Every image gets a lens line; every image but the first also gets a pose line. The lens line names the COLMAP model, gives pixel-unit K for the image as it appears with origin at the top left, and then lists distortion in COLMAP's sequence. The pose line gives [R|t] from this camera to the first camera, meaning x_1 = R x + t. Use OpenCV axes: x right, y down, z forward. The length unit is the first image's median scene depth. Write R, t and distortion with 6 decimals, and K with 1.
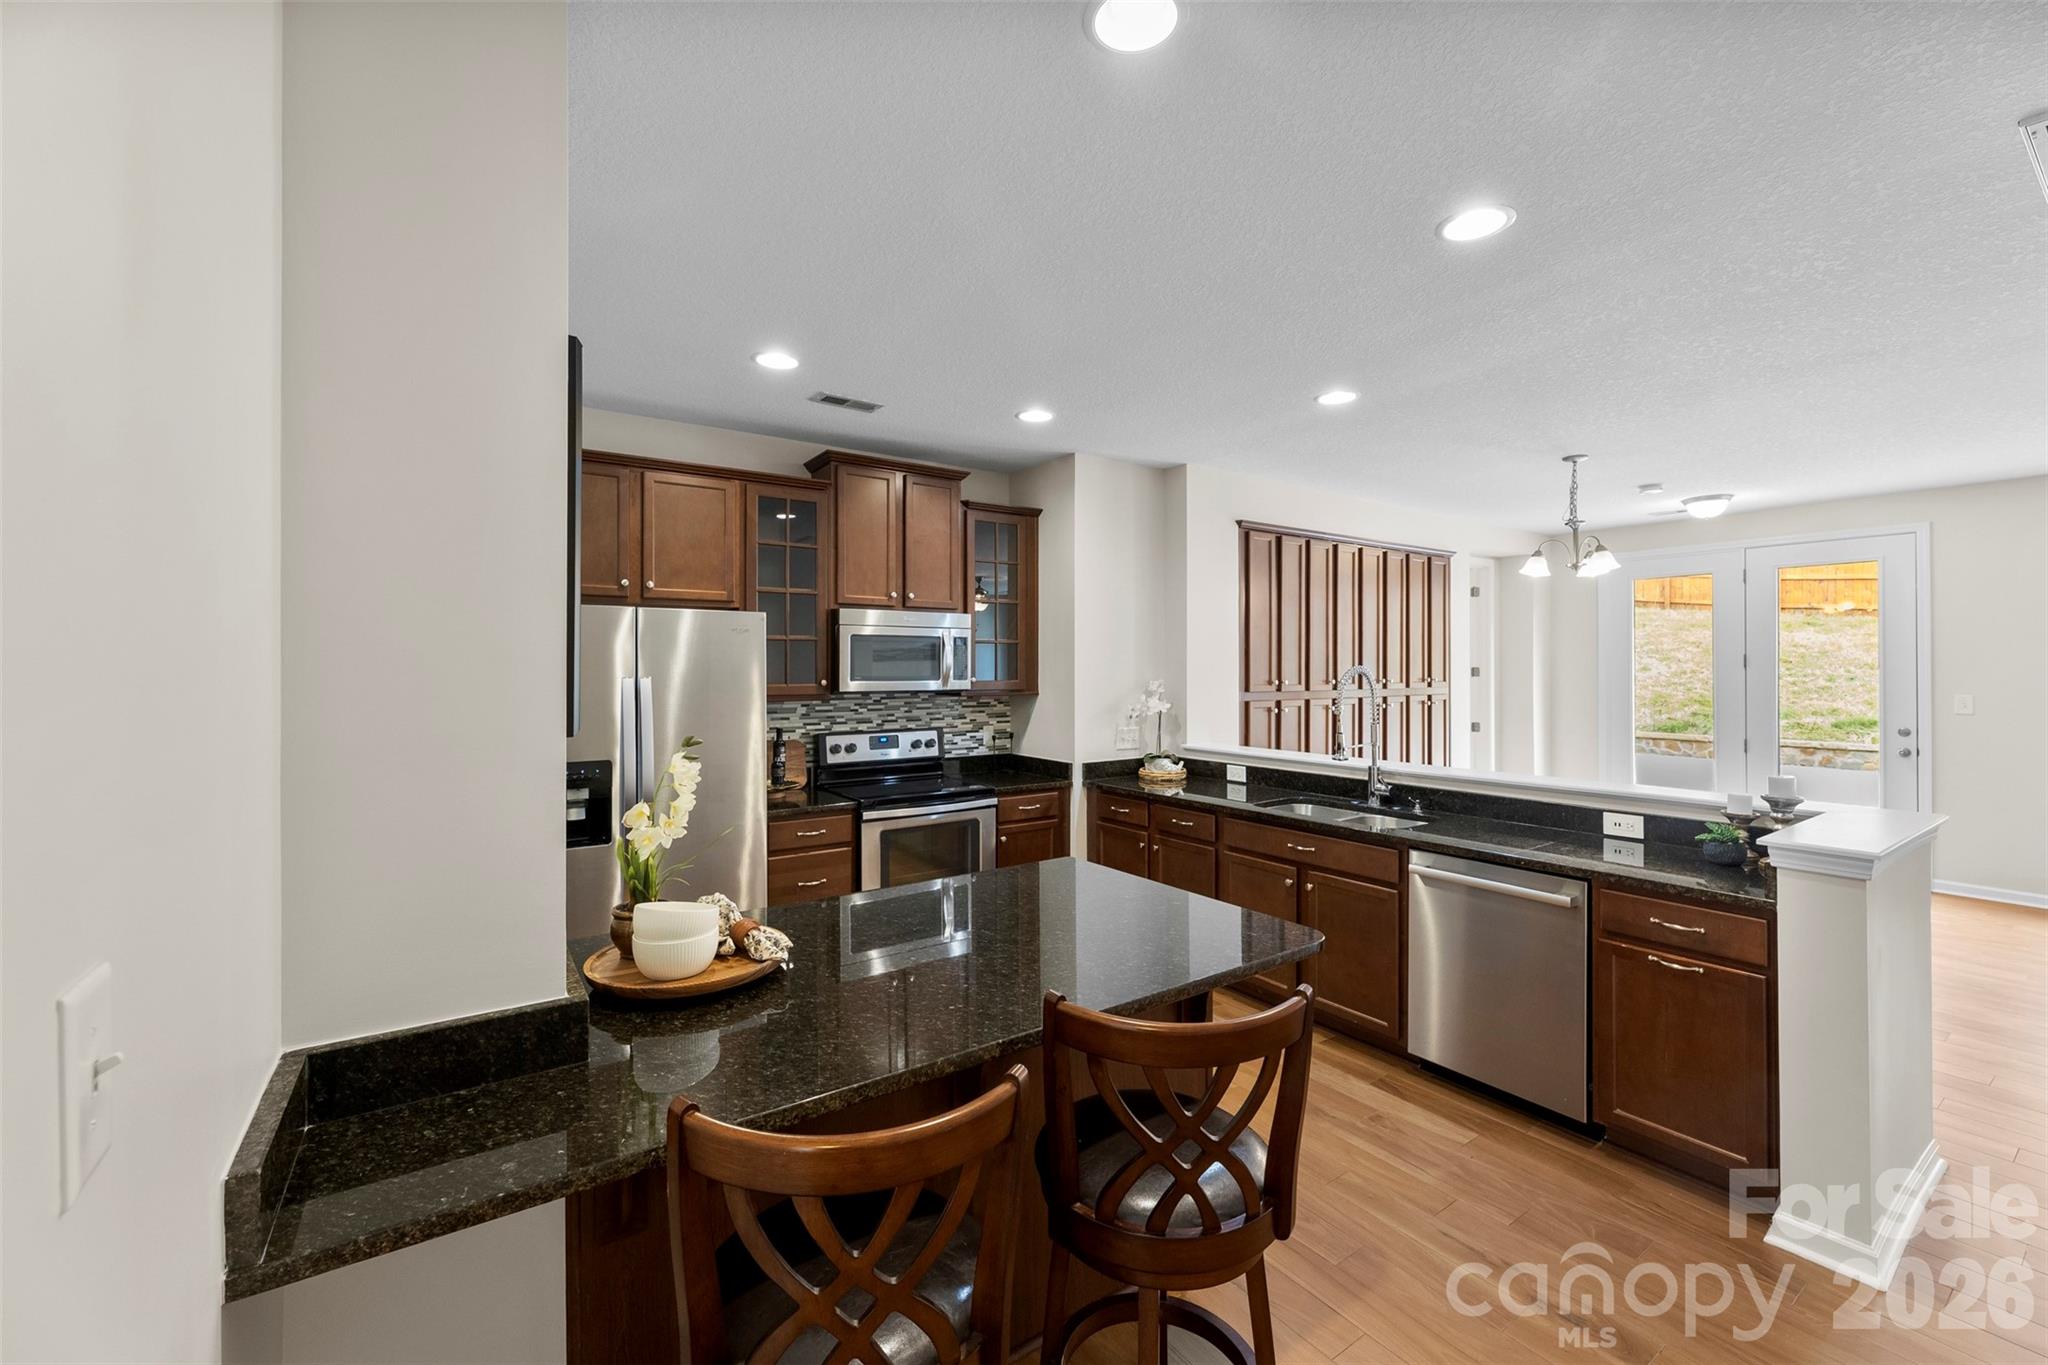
lens RADIAL K [[814.3, 0, 1026.7], [0, 814.3, 662.7], [0, 0, 1]] dist [0.001727, 0.000448]
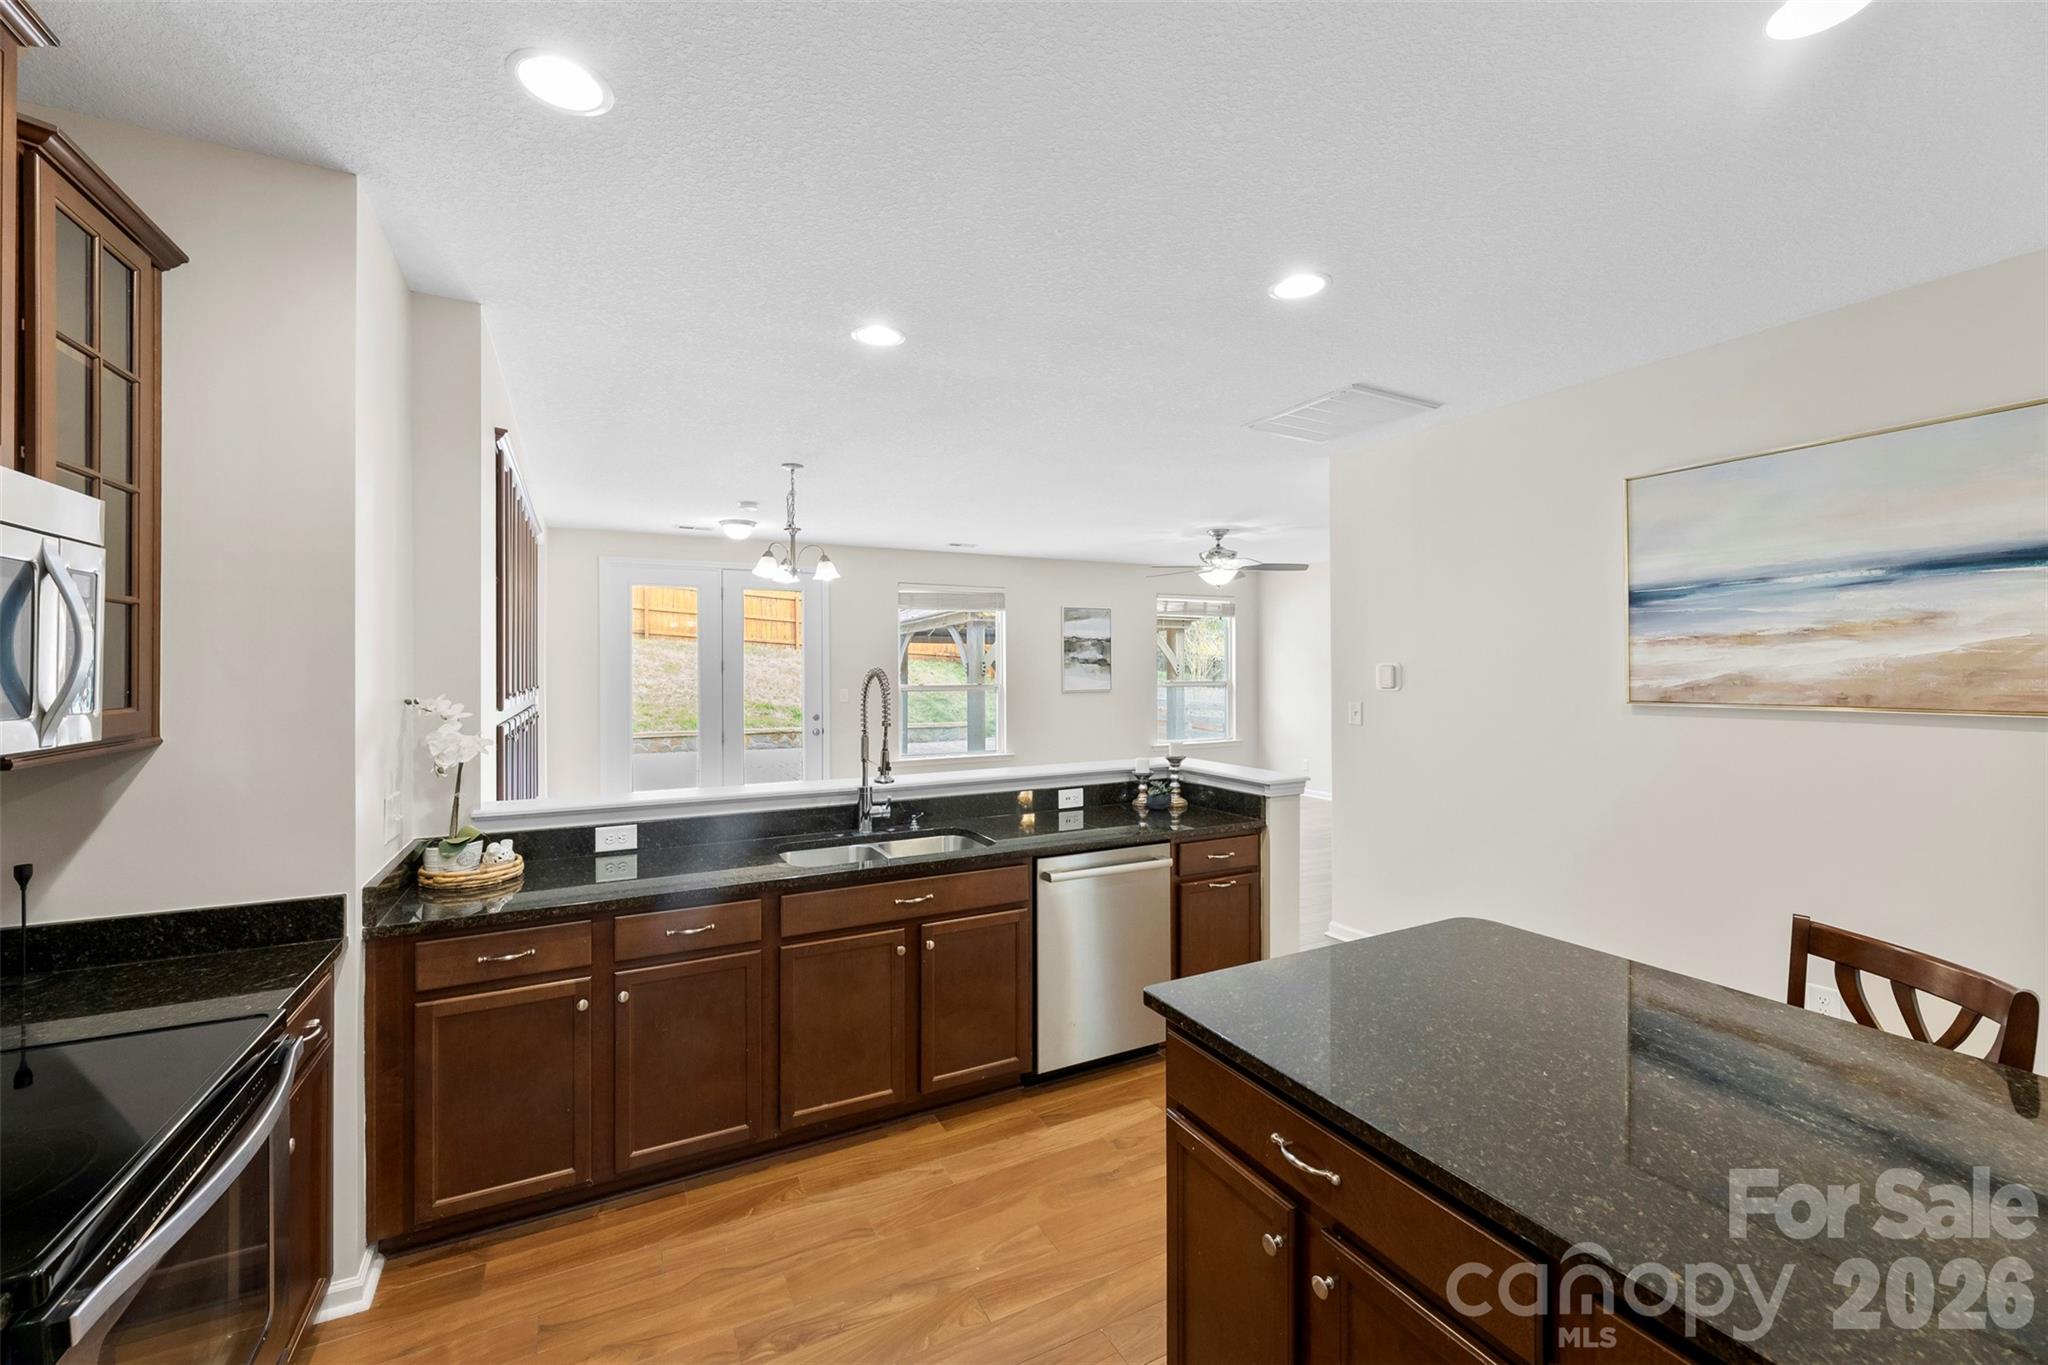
lens RADIAL K [[822.1, 0, 1026.3], [0, 822.1, 650.3], [0, 0, 1]] dist [-0.000951, -0.000038]
pose [[0.128875, 0.024001, 0.991370, -0.320788], [-0.002808, 0.999712, -0.023838, 0.004793], [-0.991657, 0.000288, 0.128905, 0.578777]]
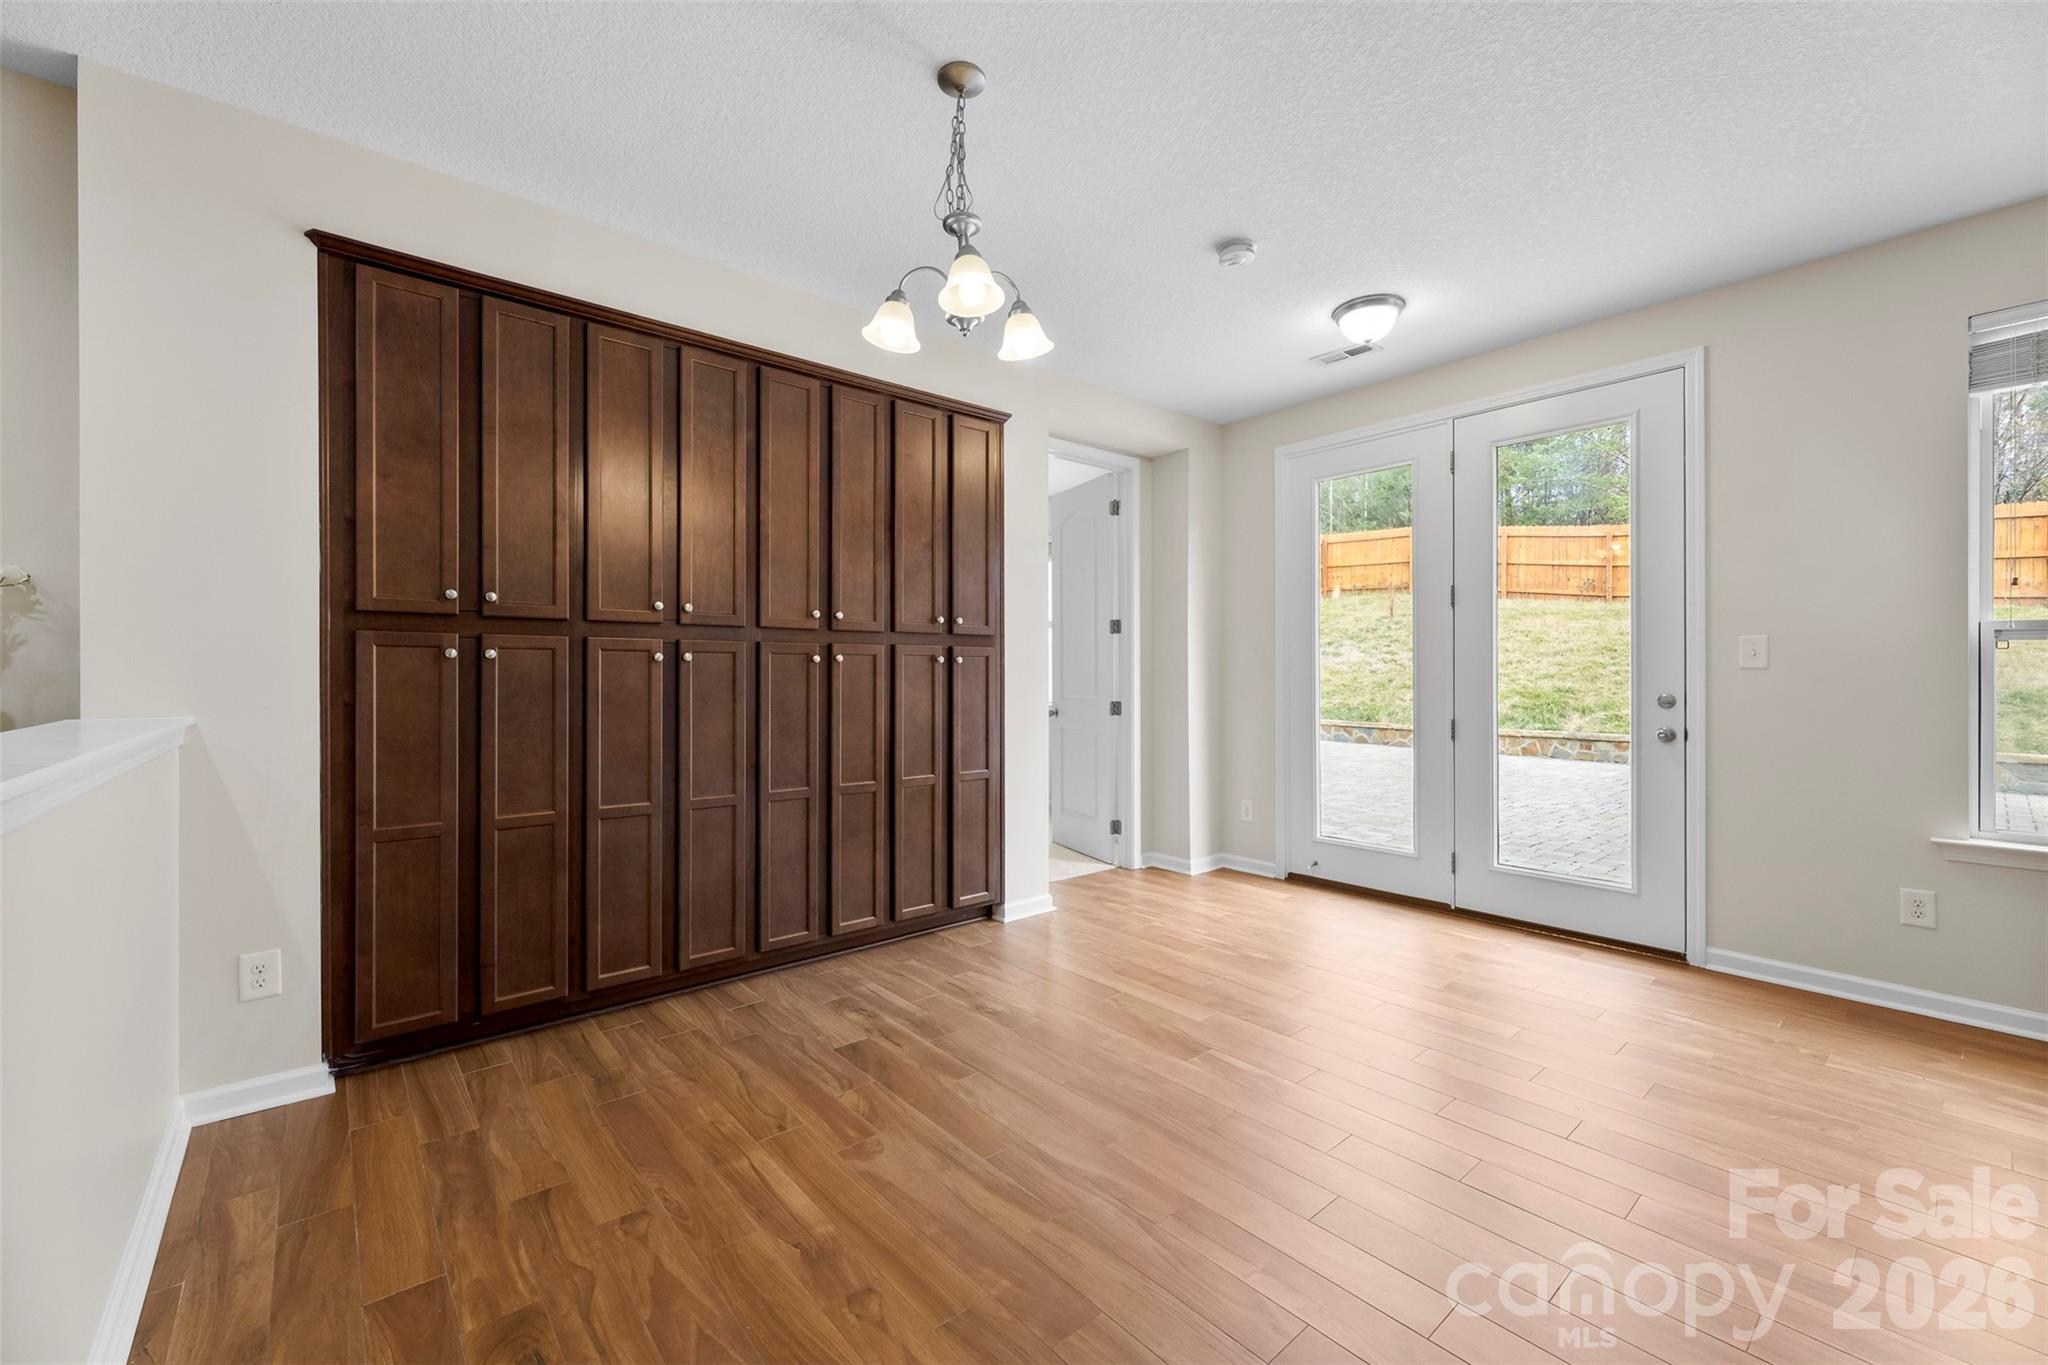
lens RADIAL K [[828.1, 0, 1021.7], [0, 828.1, 670.3], [0, 0, 1]] dist [-0.000462, 0.000137]
pose [[0.994512, 0.001470, 0.104608, 0.666931], [-0.001842, 0.999992, 0.003466, 0.075058], [-0.104602, -0.003639, 0.994508, 0.548193]]
